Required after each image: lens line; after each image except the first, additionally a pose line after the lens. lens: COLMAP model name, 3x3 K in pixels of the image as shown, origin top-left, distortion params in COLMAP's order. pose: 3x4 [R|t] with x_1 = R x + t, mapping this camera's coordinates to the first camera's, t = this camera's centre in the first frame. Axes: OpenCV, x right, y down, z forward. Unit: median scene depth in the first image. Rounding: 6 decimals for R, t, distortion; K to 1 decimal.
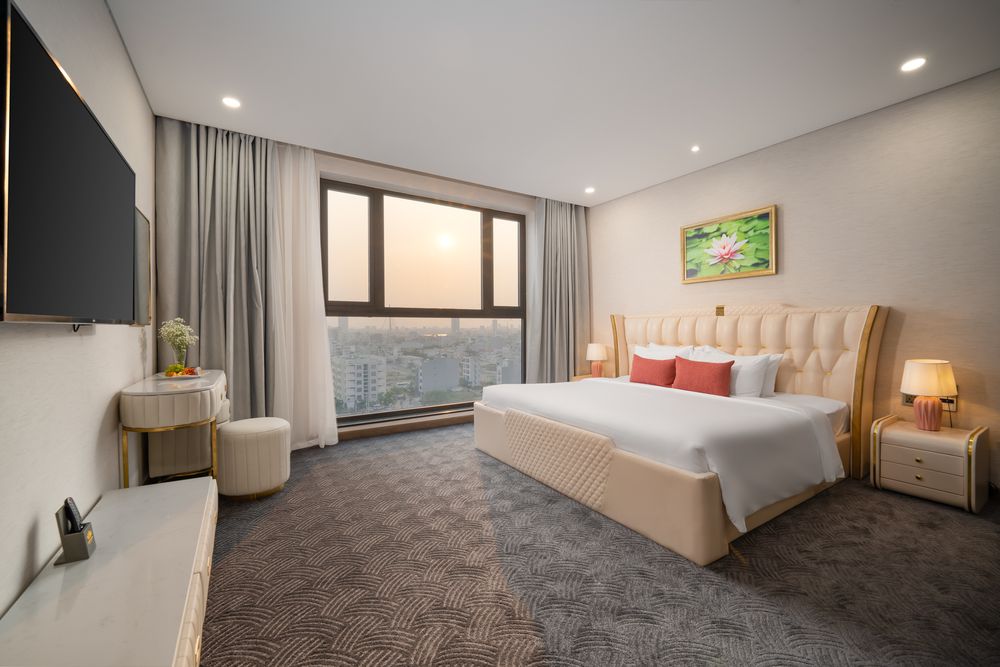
lens RADIAL K [[406.9, 0, 500.0], [0, 406.9, 333.5], [0, 0, 1]] dist [-0.002031, -0.000199]
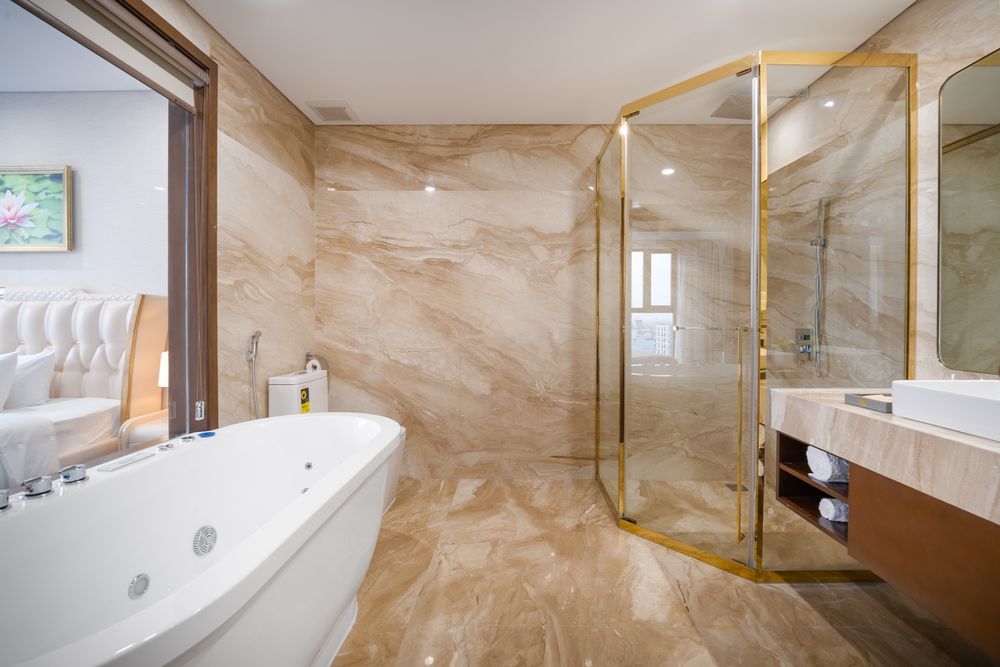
lens RADIAL K [[406.4, 0, 500.7], [0, 406.4, 320.6], [0, 0, 1]] dist [-0.000620, -0.000142]
pose [[0.553465, -0.003774, 0.832864, 0.453650], [0.008117, 0.999967, -0.000863, -0.000840], [-0.832833, 0.007238, 0.553478, -0.153090]]
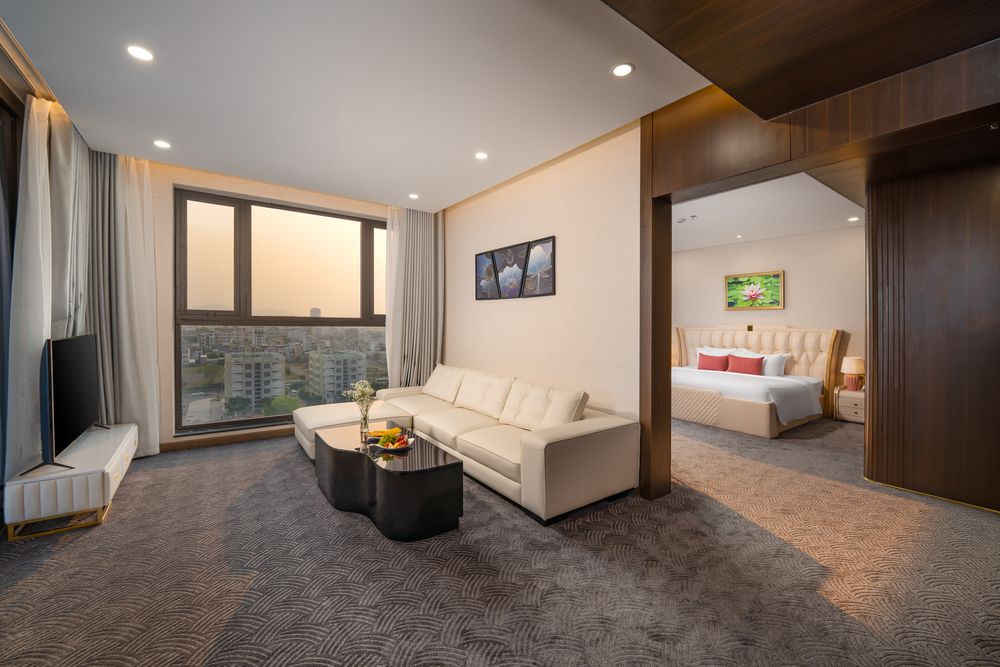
lens RADIAL K [[406.4, 0, 500.7], [0, 406.4, 320.6], [0, 0, 1]] dist [-0.000620, -0.000142]
pose [[0.999209, 0.019109, 0.034862, -0.593216], [-0.018225, 0.999509, -0.025479, -0.025624], [-0.035332, 0.024823, 0.999067, -0.702827]]
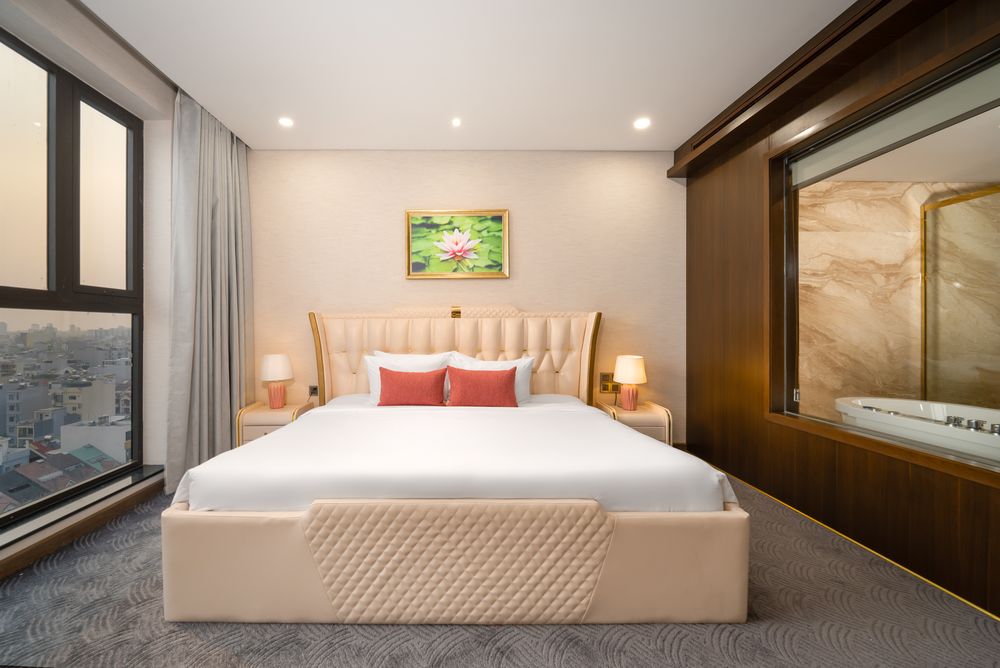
lens RADIAL K [[423.0, 0, 500.0], [0, 423.0, 334.0], [0, 0, 1]] dist [-0.014416, -0.000007]
pose [[0.532482, -0.002677, 0.846437, -0.211698], [0.012912, 0.999904, -0.004961, -0.002287], [-0.846343, 0.013571, 0.532466, 0.435936]]
